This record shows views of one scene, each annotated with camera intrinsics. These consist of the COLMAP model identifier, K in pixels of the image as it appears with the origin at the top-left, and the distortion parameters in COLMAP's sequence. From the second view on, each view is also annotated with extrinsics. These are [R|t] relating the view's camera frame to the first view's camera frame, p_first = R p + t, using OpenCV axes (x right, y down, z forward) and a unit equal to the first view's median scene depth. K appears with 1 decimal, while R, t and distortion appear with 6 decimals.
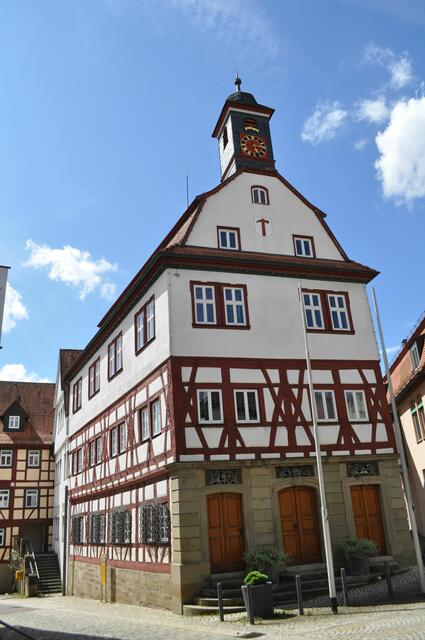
lens RADIAL K [[501.7, 0, 212.5], [0, 501.7, 320.0], [0, 0, 1]] dist [-0.078906, 0.004724]
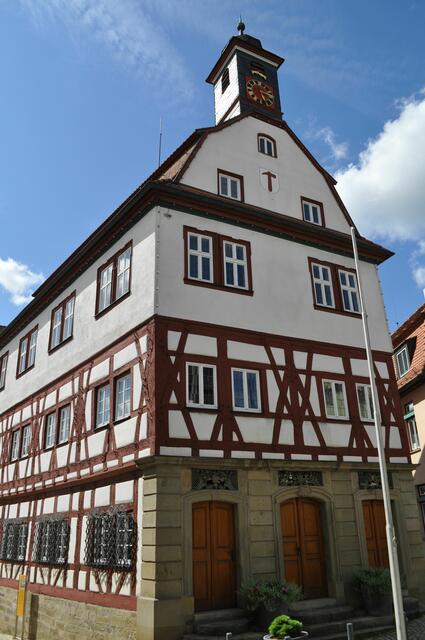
lens RADIAL K [[501.7, 0, 212.5], [0, 501.7, 320.0], [0, 0, 1]] dist [-0.078906, 0.004724]
pose [[0.980729, 0.106580, 0.163739, -0.107634], [-0.101705, 0.994093, -0.037894, 0.088480], [-0.166810, 0.020511, 0.985776, 0.217869]]
